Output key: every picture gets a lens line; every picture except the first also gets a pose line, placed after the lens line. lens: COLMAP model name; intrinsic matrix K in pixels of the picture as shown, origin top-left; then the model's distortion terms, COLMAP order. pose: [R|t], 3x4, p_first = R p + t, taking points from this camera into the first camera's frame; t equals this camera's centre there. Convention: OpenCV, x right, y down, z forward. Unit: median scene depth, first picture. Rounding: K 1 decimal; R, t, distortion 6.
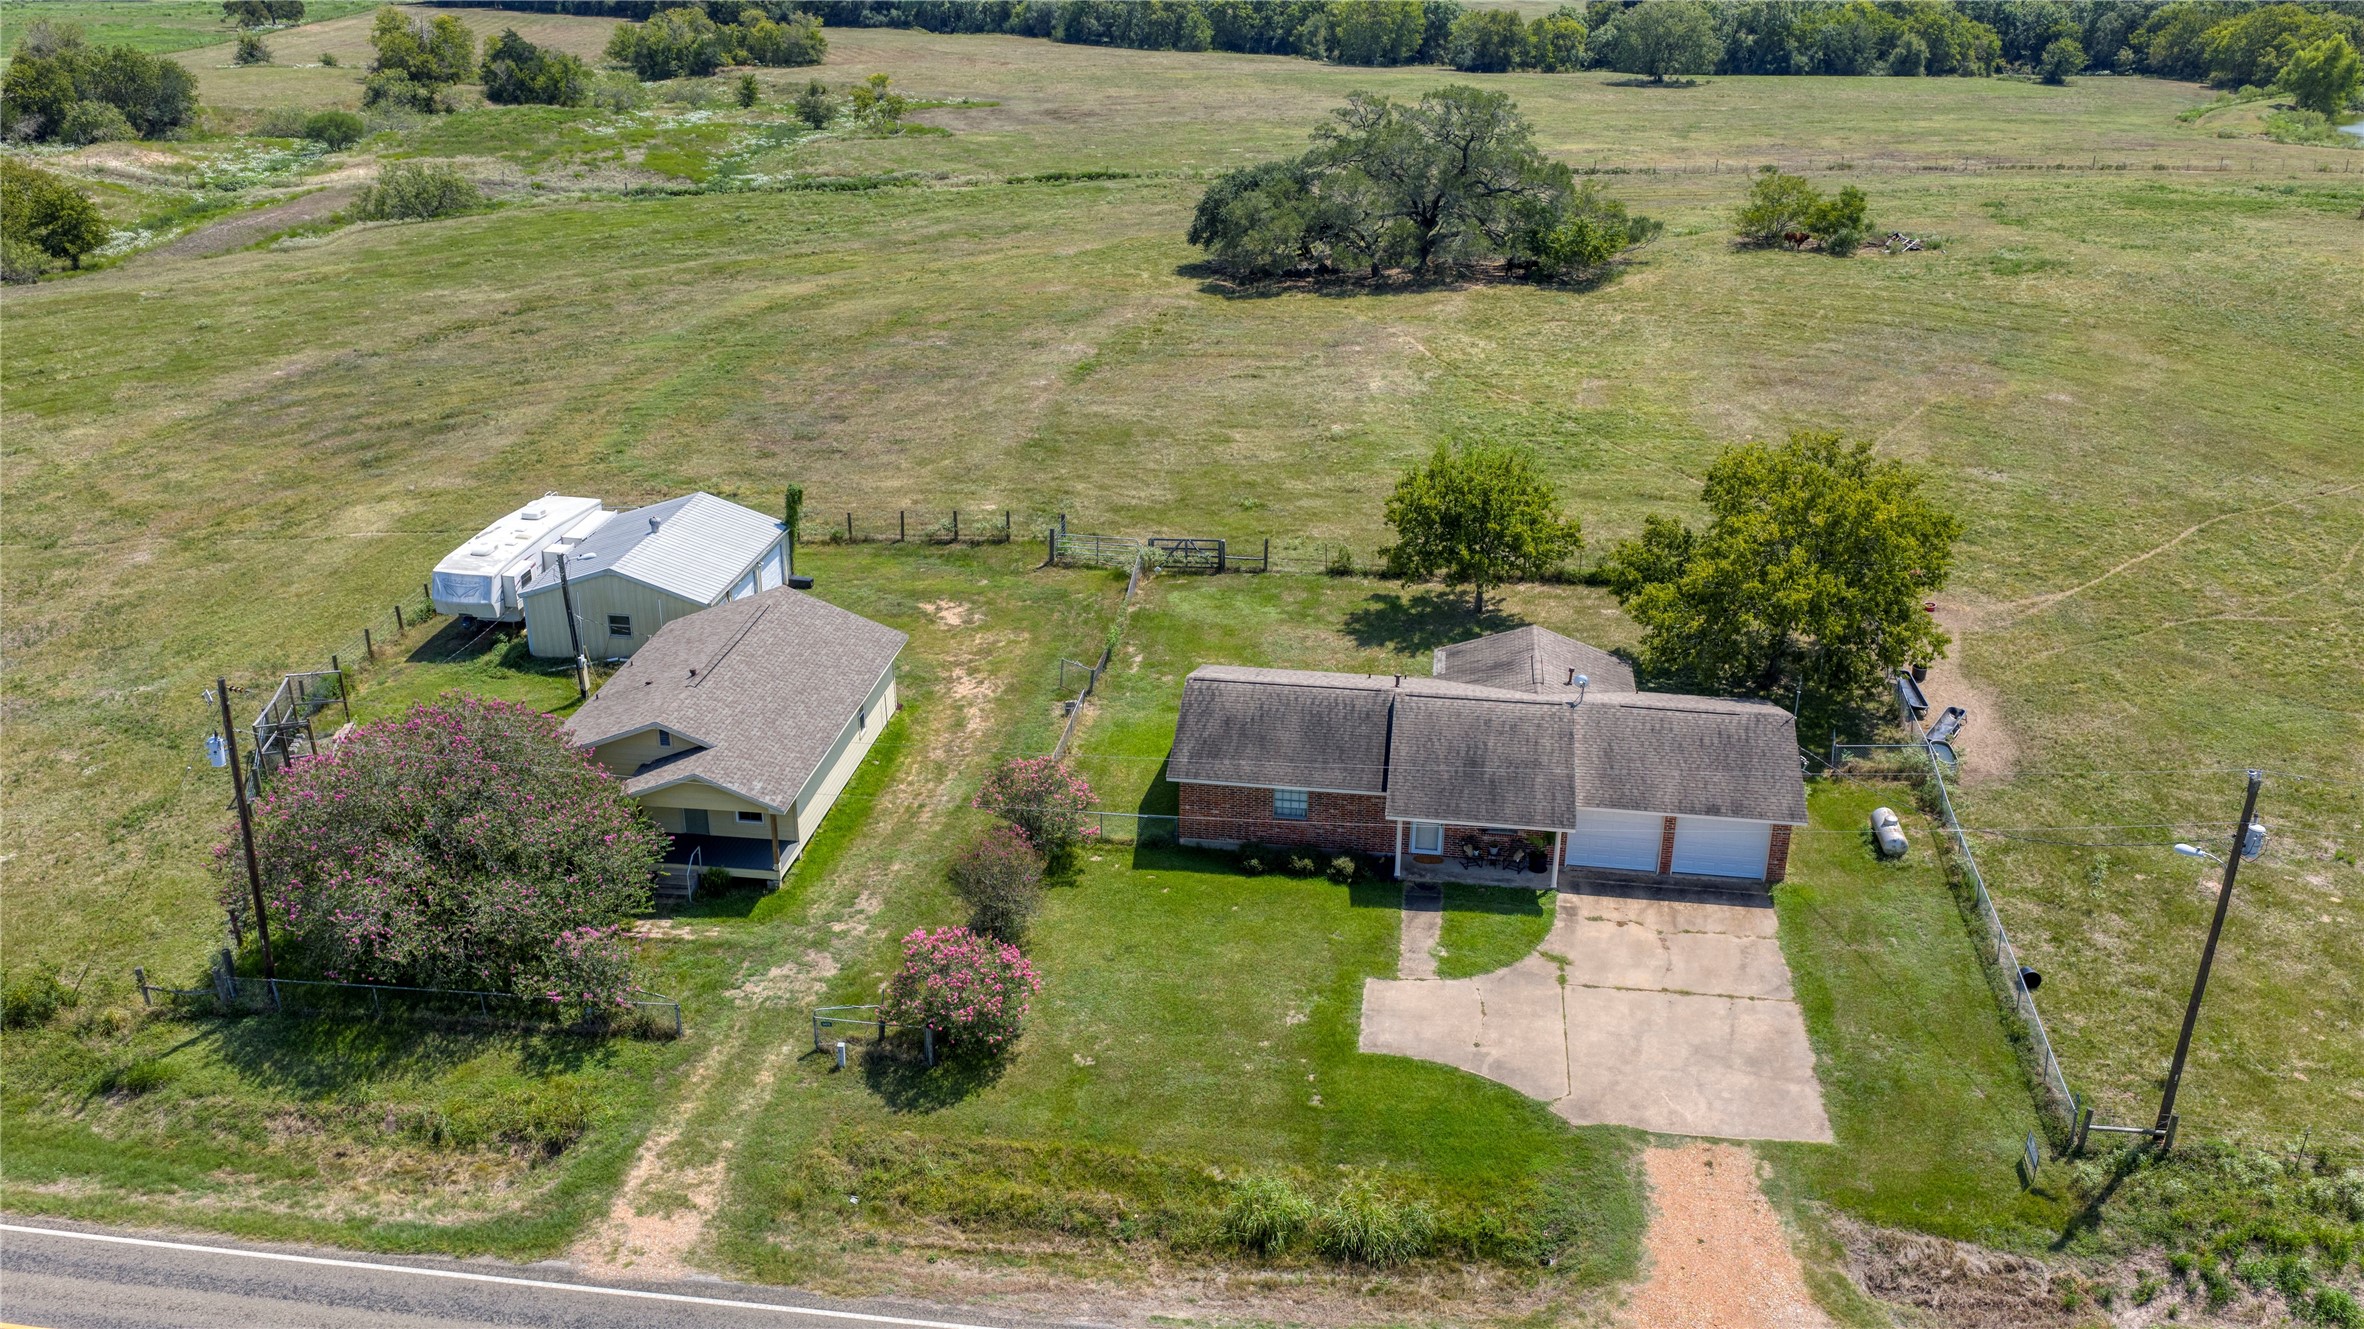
lens RADIAL K [[1961.5, 0, 1182.0], [0, 1961.5, 664.5], [0, 0, 1]] dist [0.031849, -0.068571]
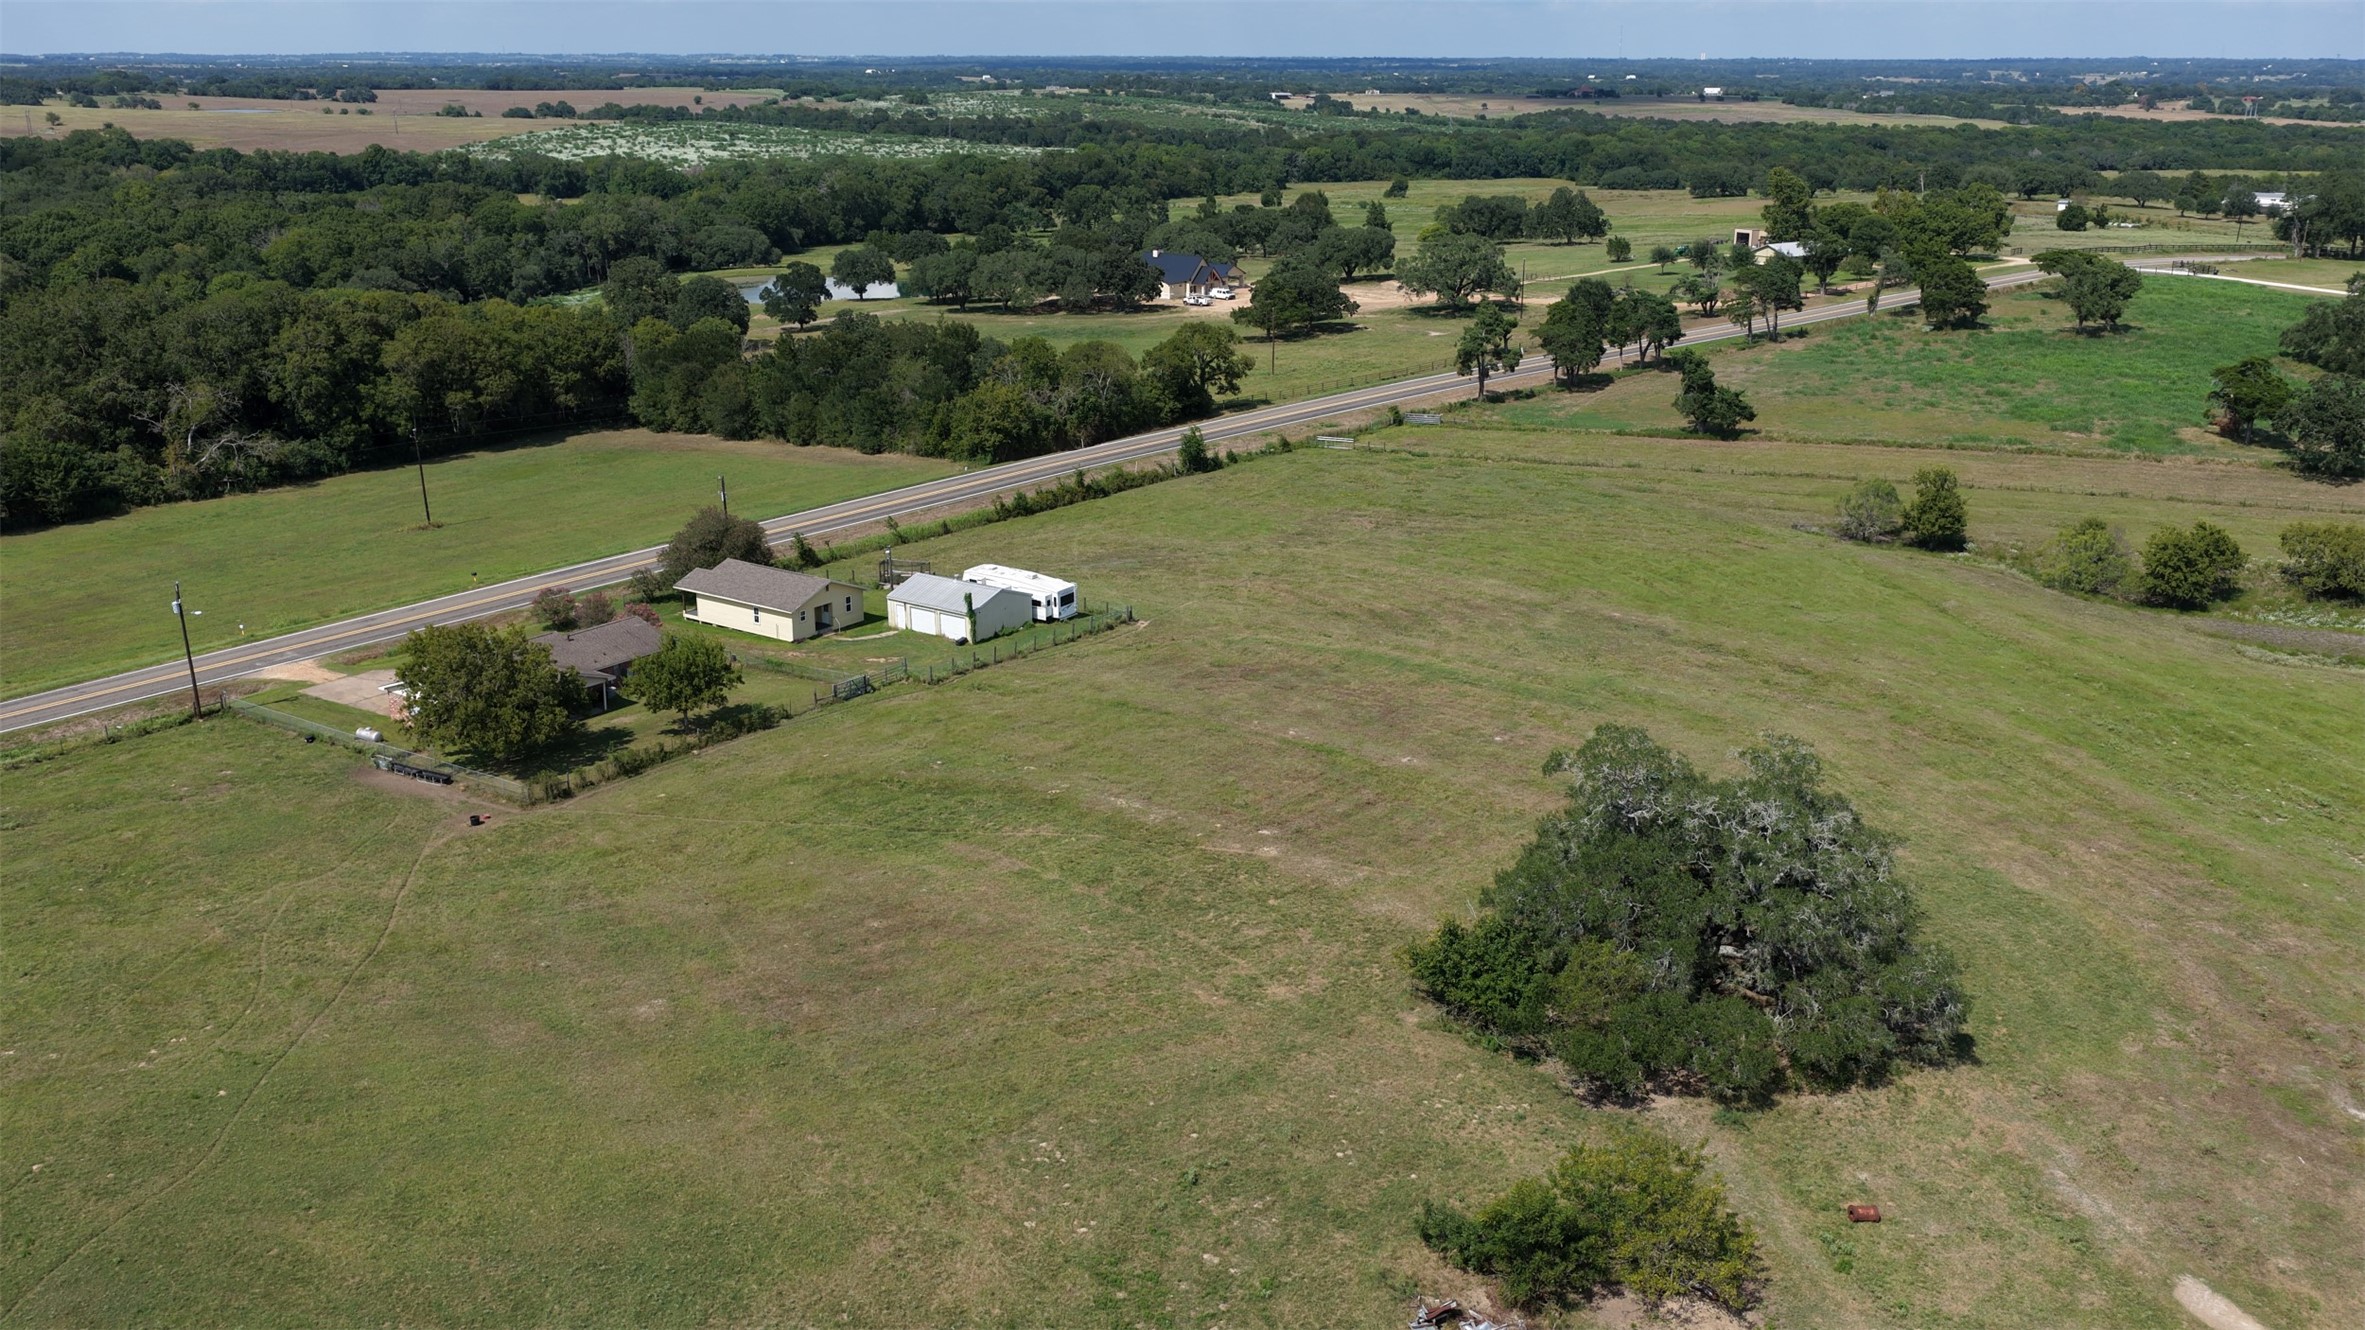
lens RADIAL K [[1963.7, 0, 1182.5], [0, 1963.7, 665.0], [0, 0, 1]] dist [-0.016447, 0.038198]
pose [[-0.463600, 0.251844, -0.849499, 1.771150], [-0.349064, 0.829306, 0.436354, -1.240669], [0.814388, 0.498824, -0.296557, 2.352899]]
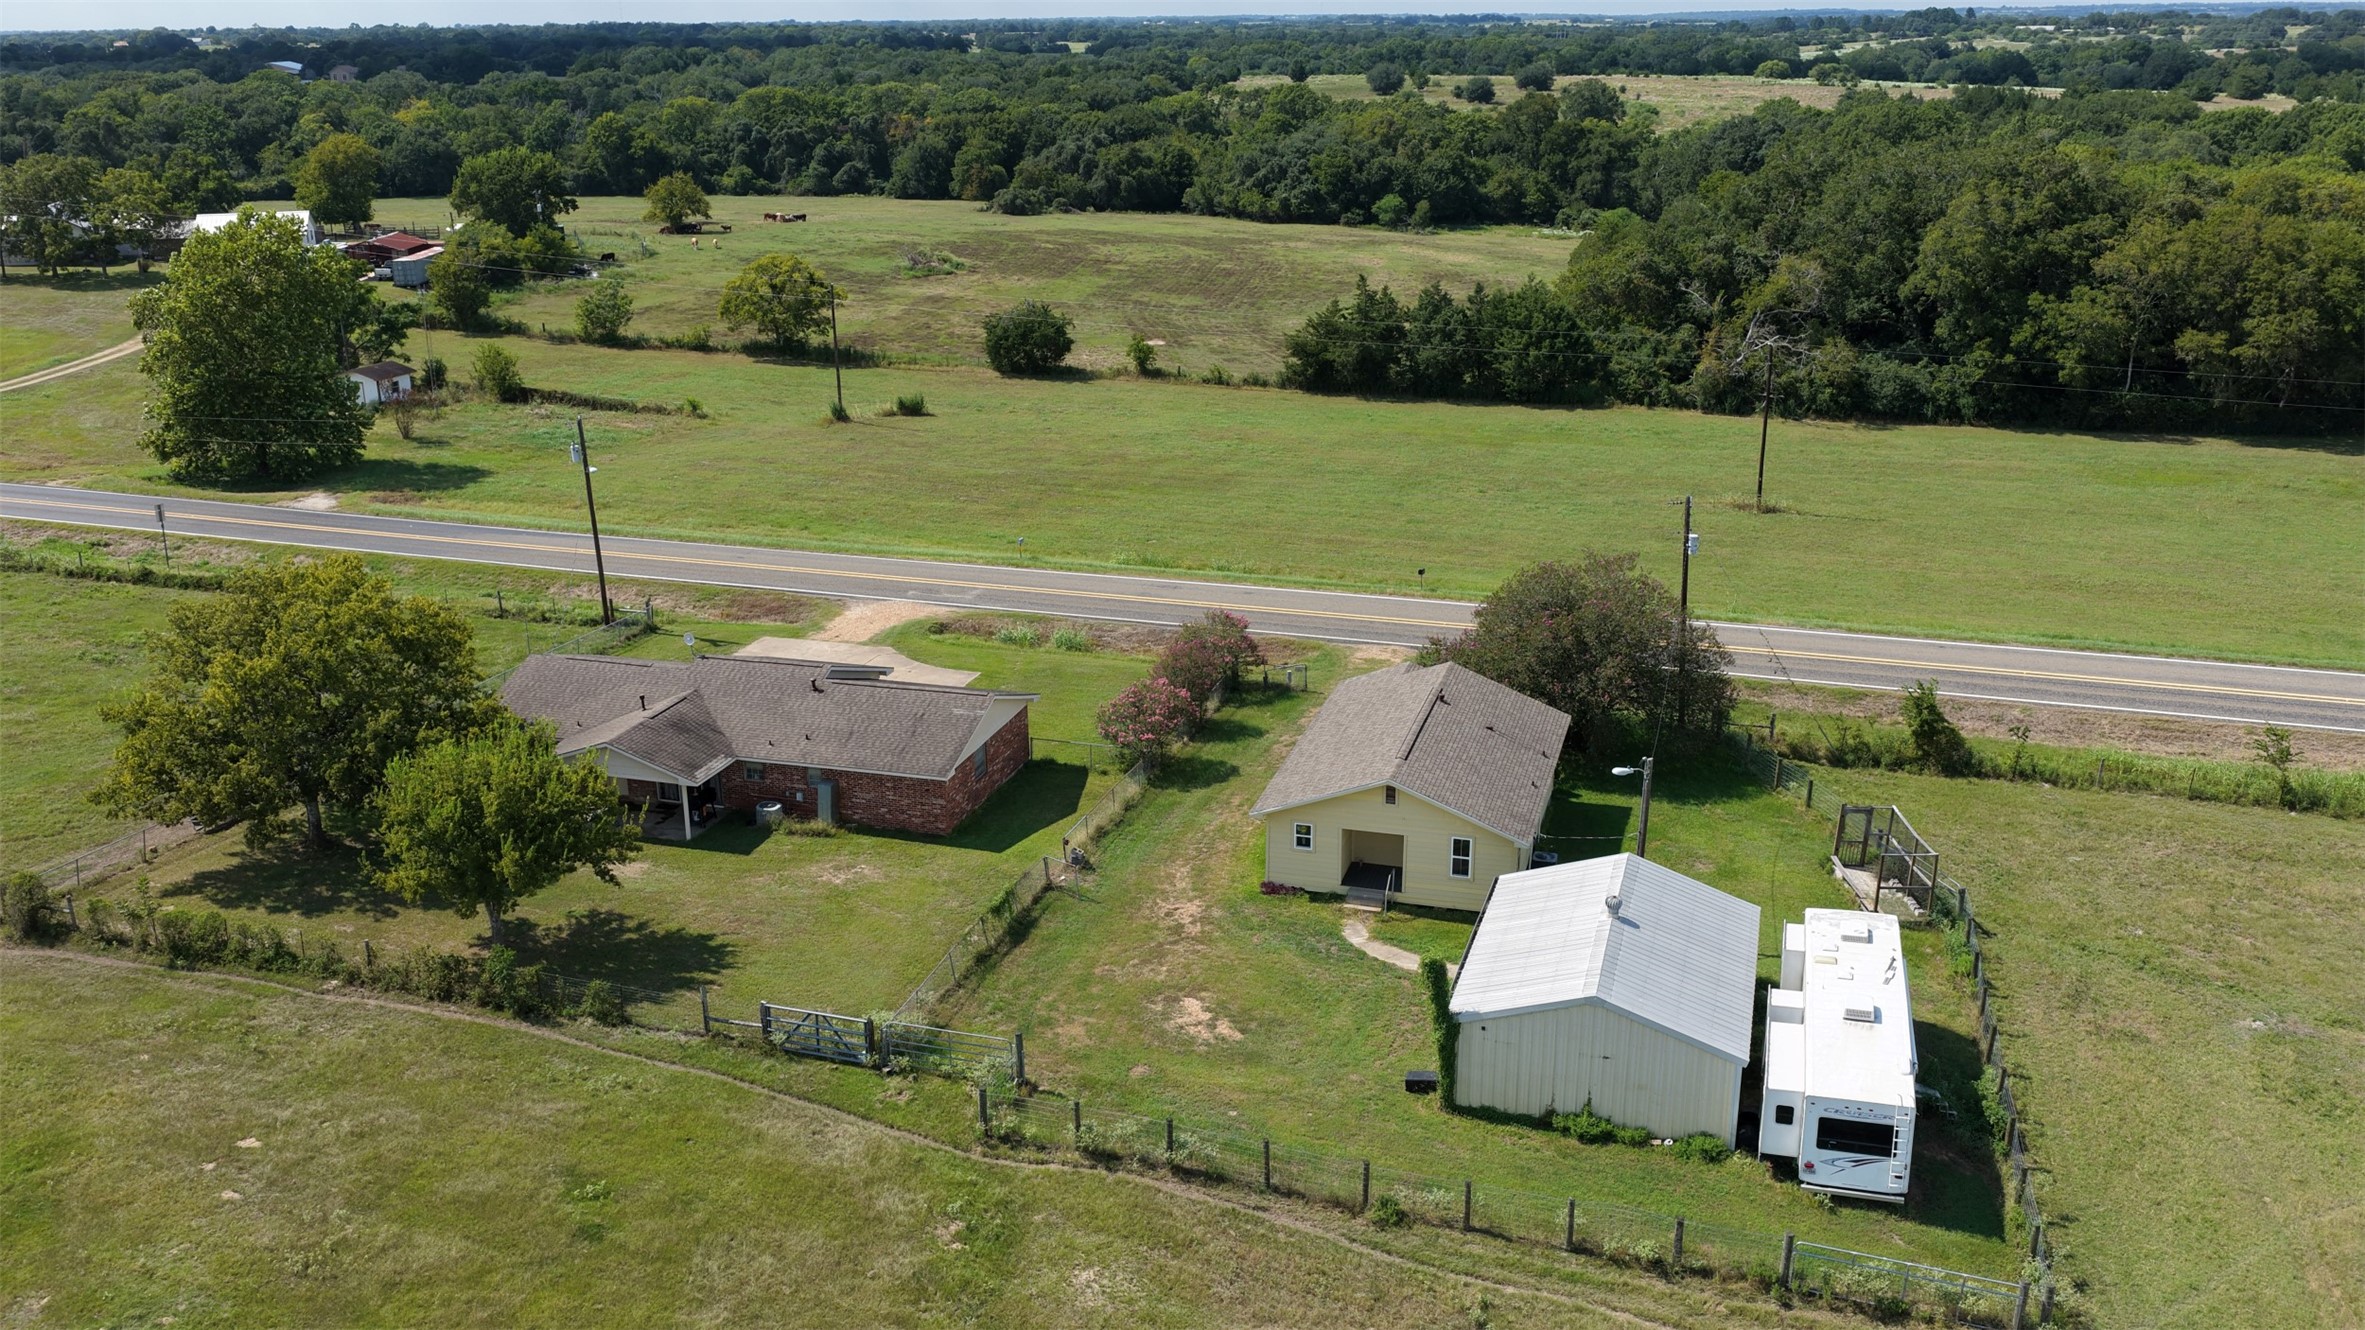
lens RADIAL K [[1963.7, 0, 1182.5], [0, 1963.7, 665.0], [0, 0, 1]] dist [-0.016447, 0.038198]
pose [[-0.987463, -0.048671, 0.150159, -0.276778], [0.061978, 0.755333, 0.652404, -0.748999], [-0.145173, 0.653532, -0.742847, 1.875463]]
